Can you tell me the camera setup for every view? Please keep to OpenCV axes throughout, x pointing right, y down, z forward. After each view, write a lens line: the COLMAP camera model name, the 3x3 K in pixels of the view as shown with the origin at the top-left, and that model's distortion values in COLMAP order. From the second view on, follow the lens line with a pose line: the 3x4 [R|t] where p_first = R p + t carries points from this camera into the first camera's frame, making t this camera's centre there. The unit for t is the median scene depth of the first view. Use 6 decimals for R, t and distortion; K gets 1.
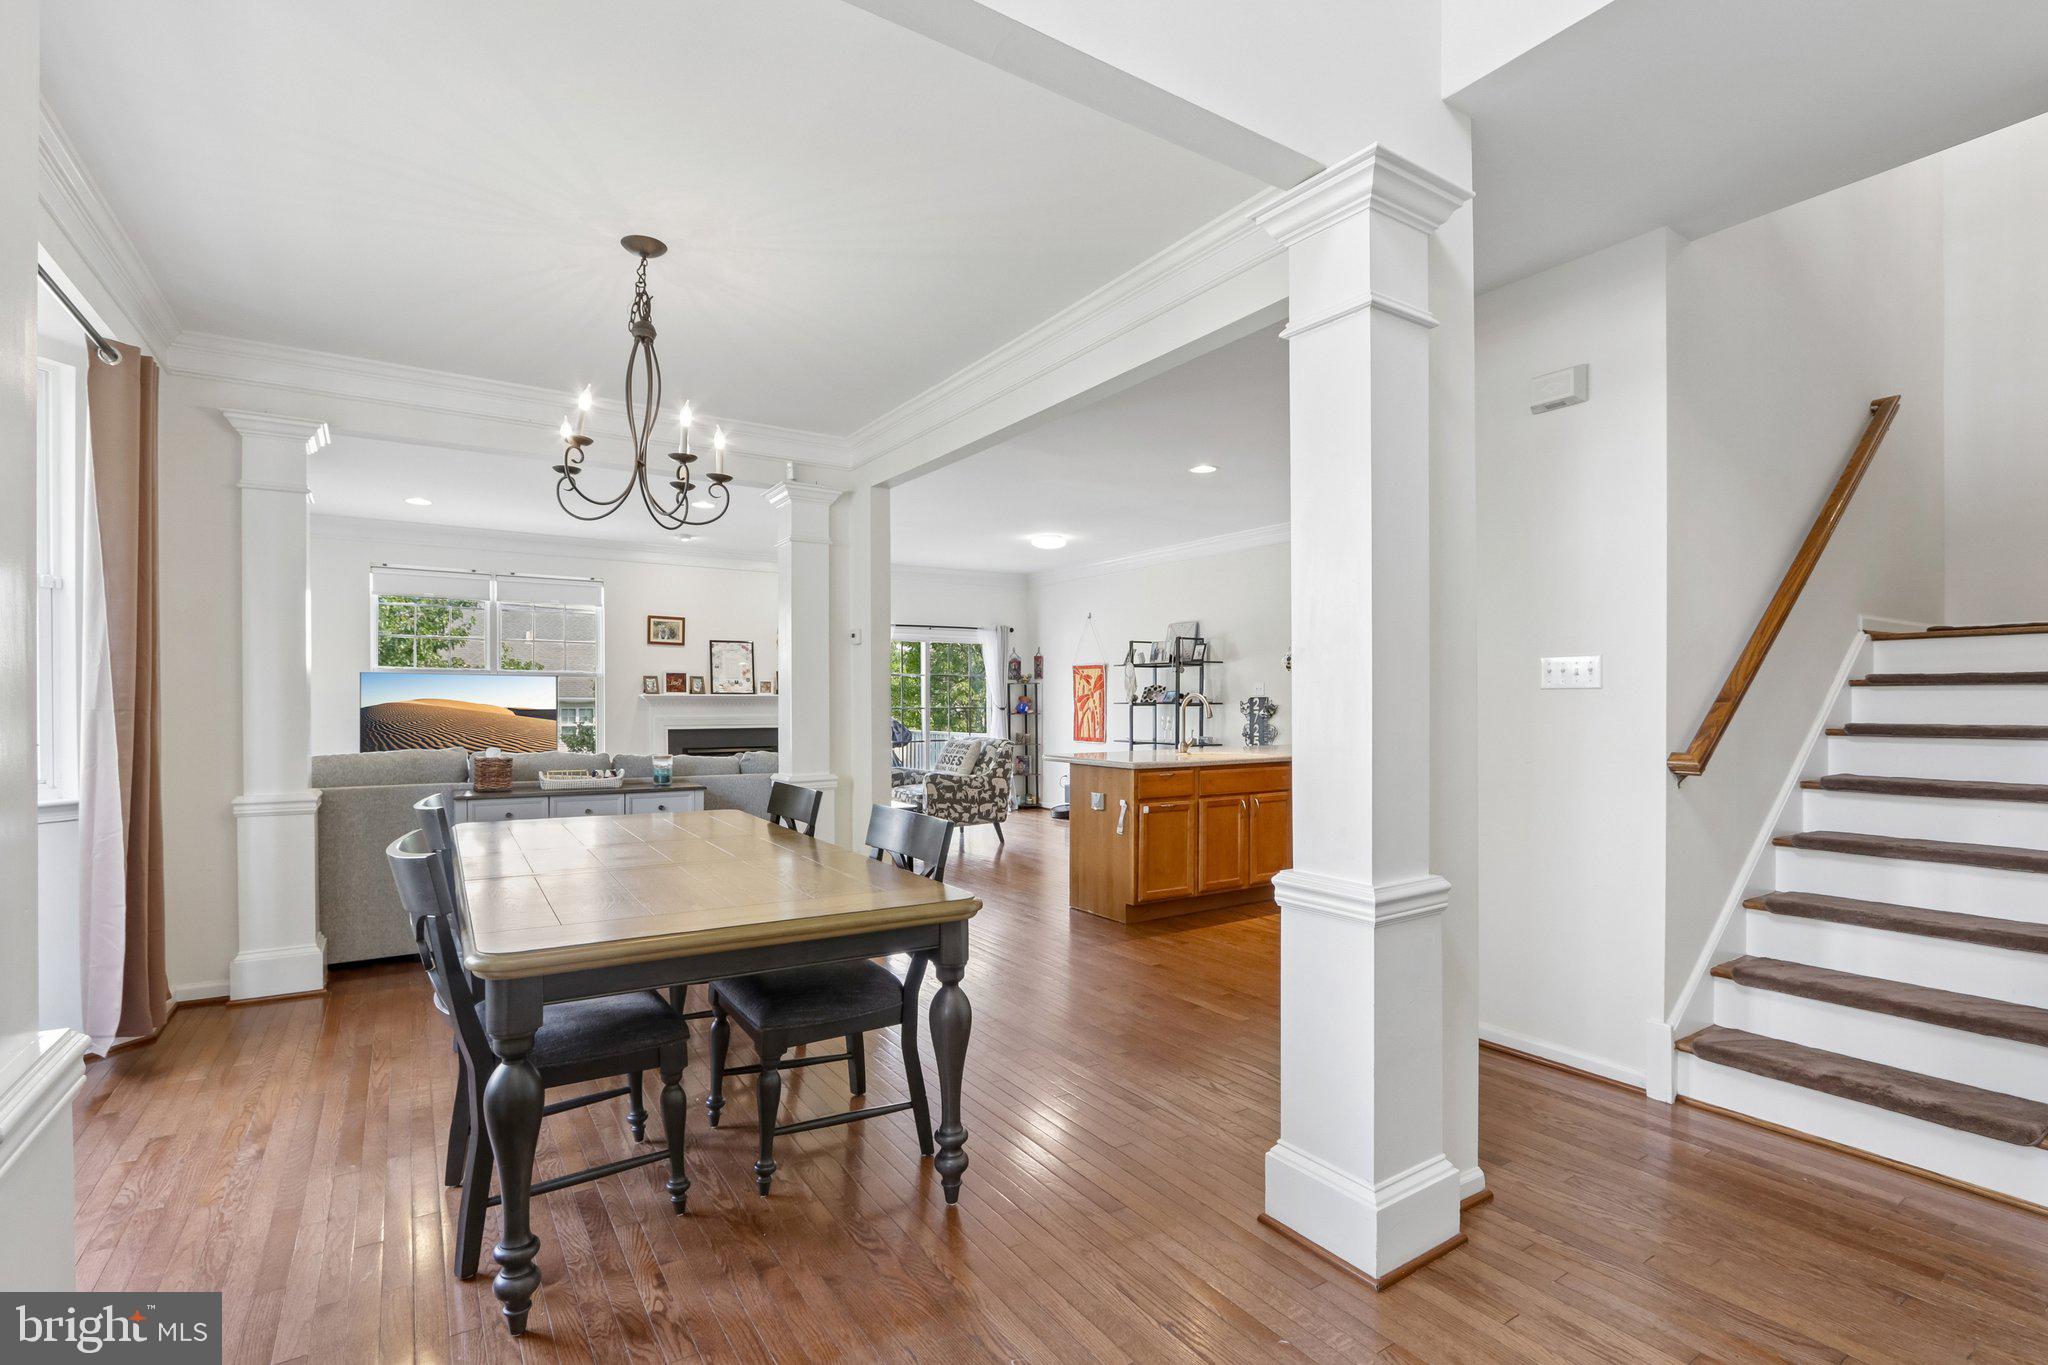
lens RADIAL K [[946.3, 0, 1028.3], [0, 946.3, 697.9], [0, 0, 1]] dist [-0.009436, -0.000314]
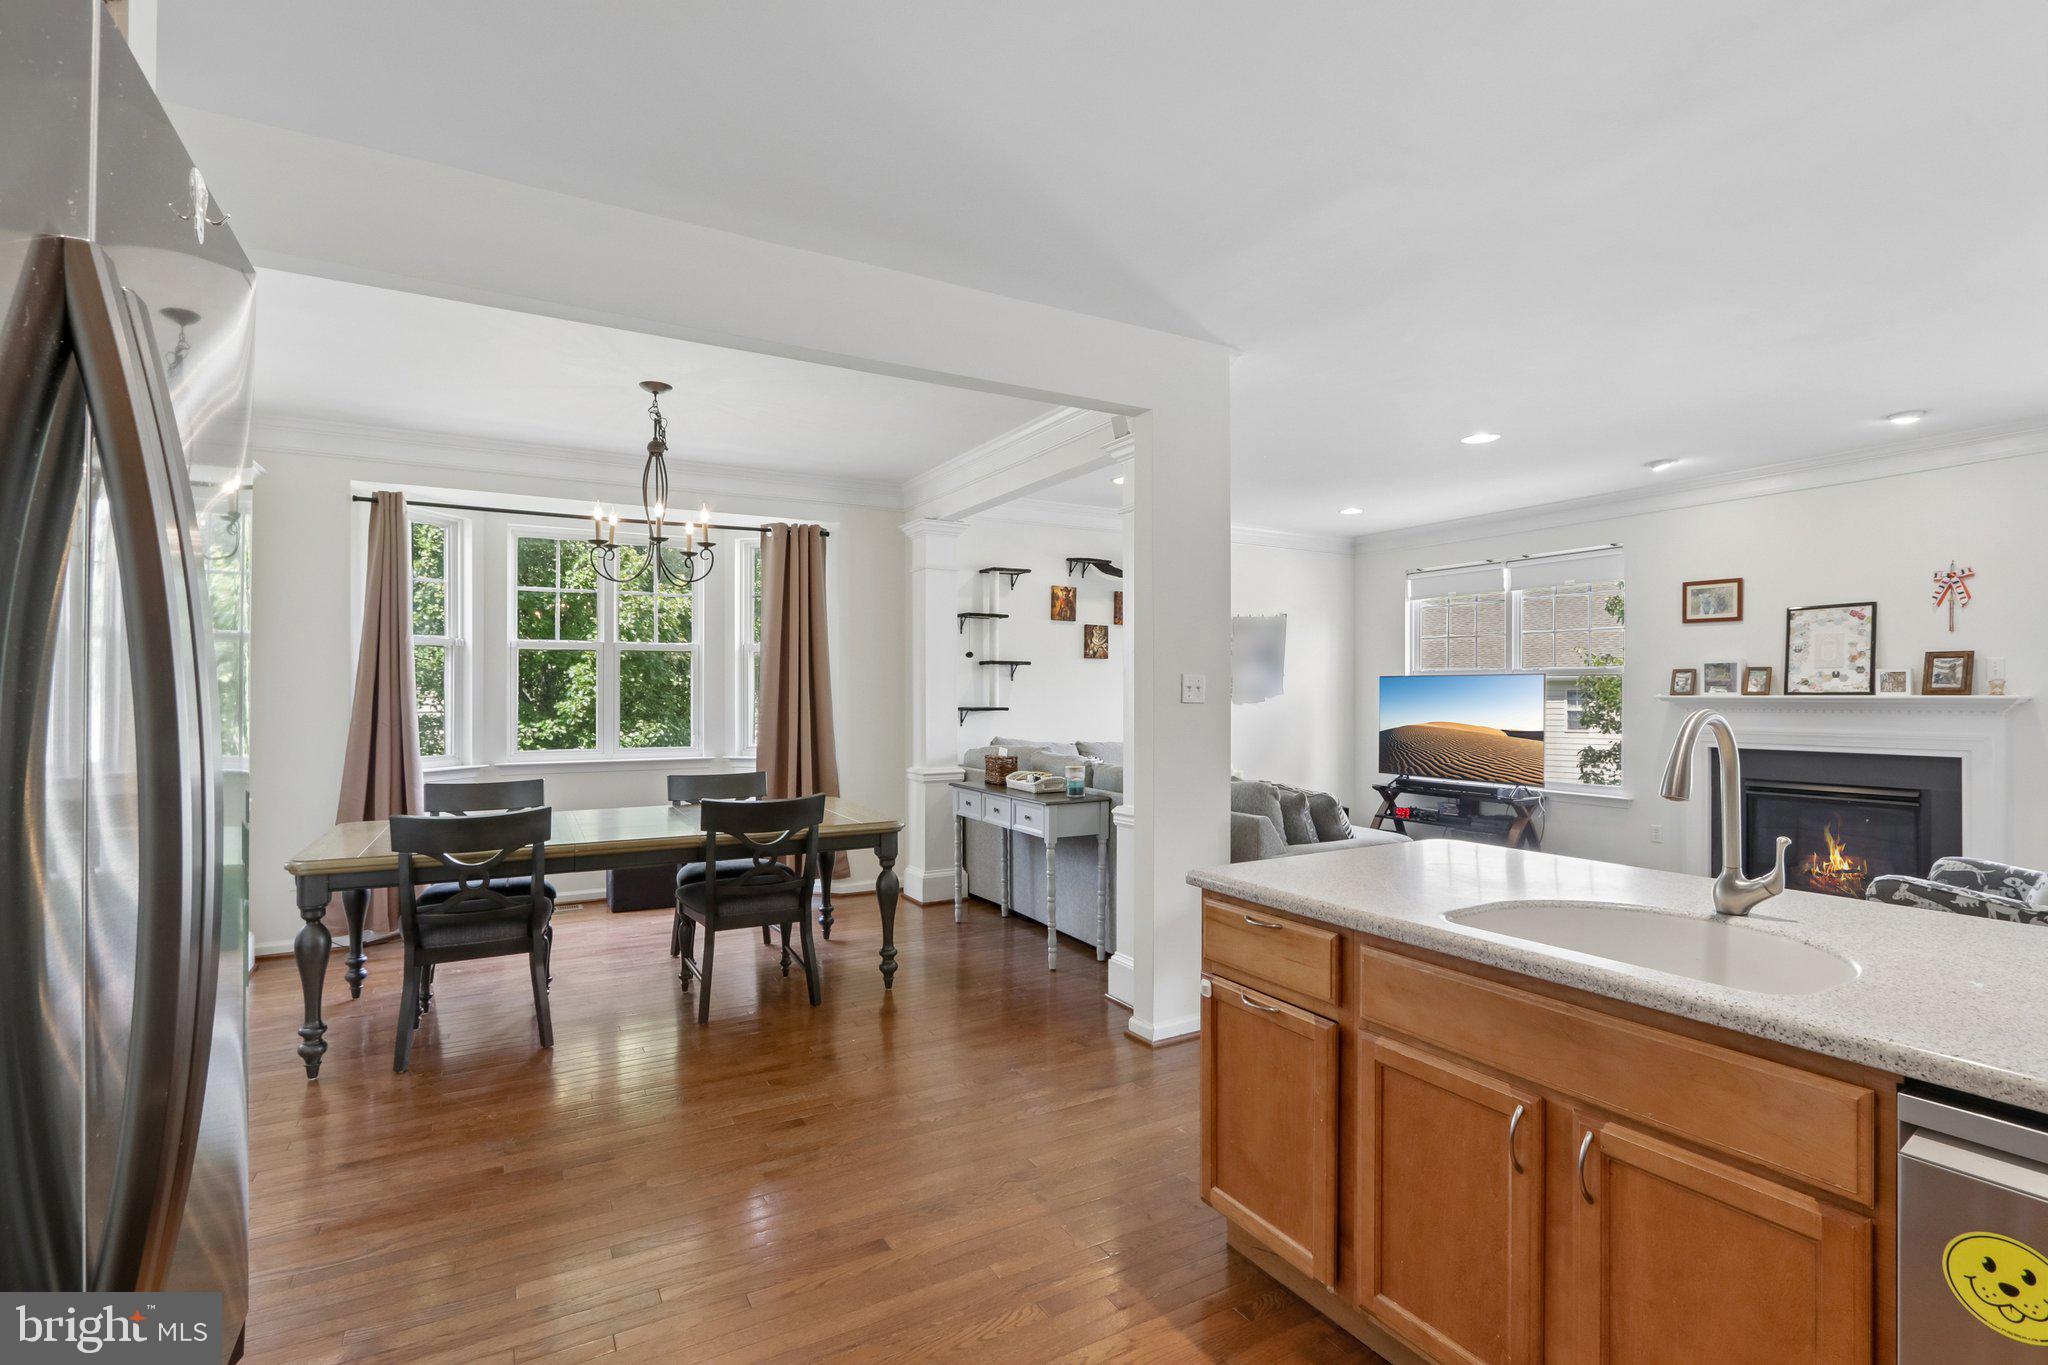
lens RADIAL K [[946.3, 0, 1025.2], [0, 946.3, 688.0], [0, 0, 1]] dist [-0.009436, -0.000314]
pose [[-0.059992, -0.007307, -0.998172, 0.319682], [0.002051, 0.999970, -0.007444, -0.004990], [0.998197, -0.002494, -0.059975, 0.551291]]
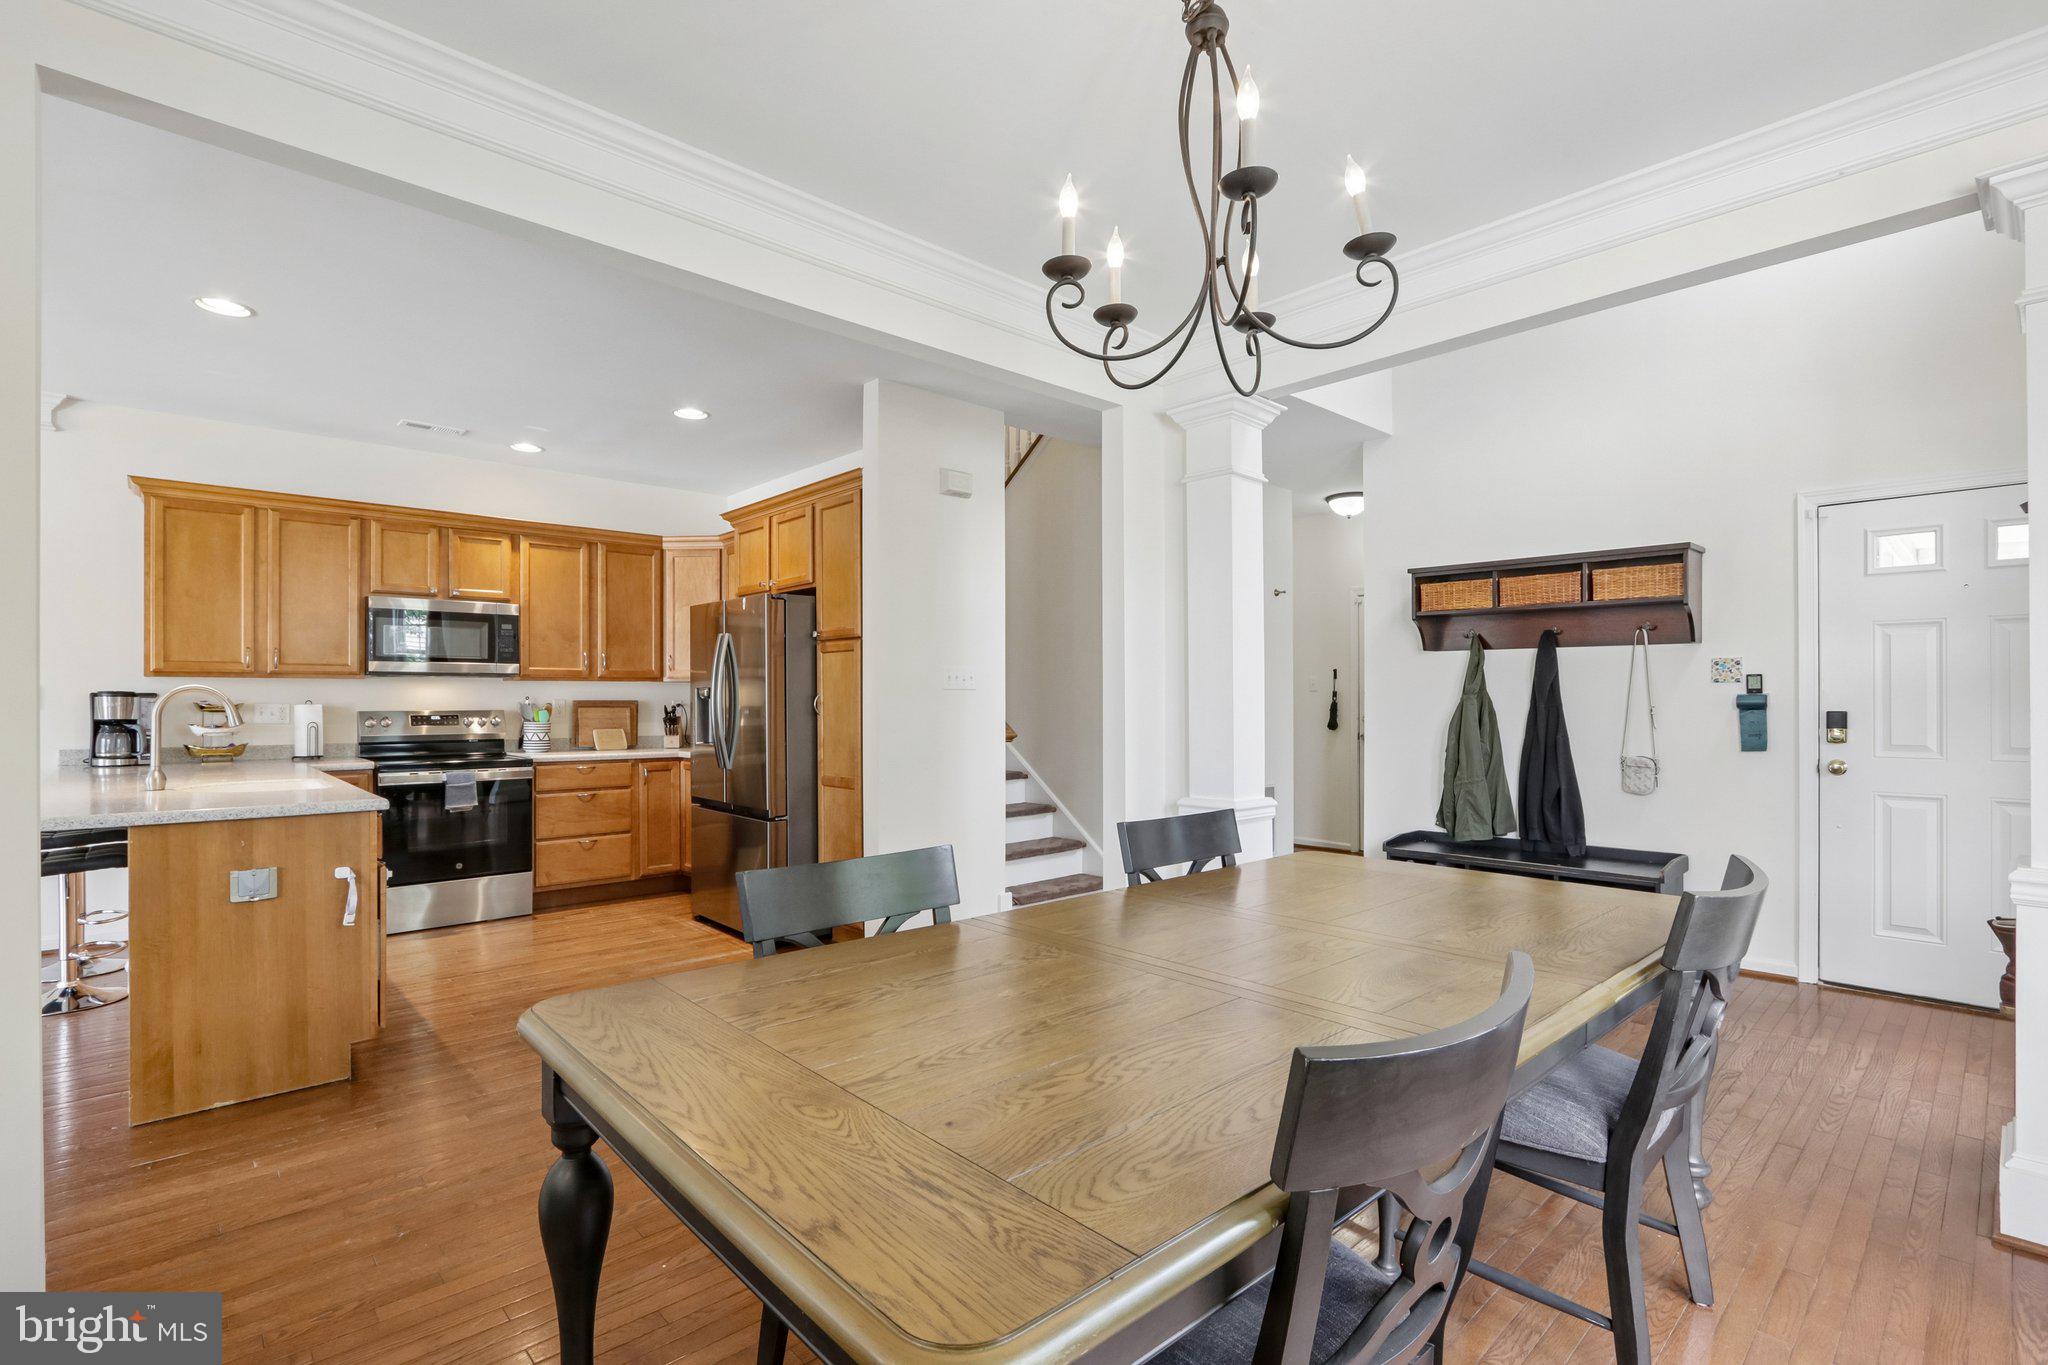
lens RADIAL K [[946.3, 0, 1017.9], [0, 946.3, 699.6], [0, 0, 1]] dist [-0.009436, -0.000314]
pose [[-0.166317, 0.001150, 0.986072, -0.322242], [-0.003781, 0.999991, -0.001804, 0.001910], [-0.986065, -0.004028, -0.166312, 0.406795]]
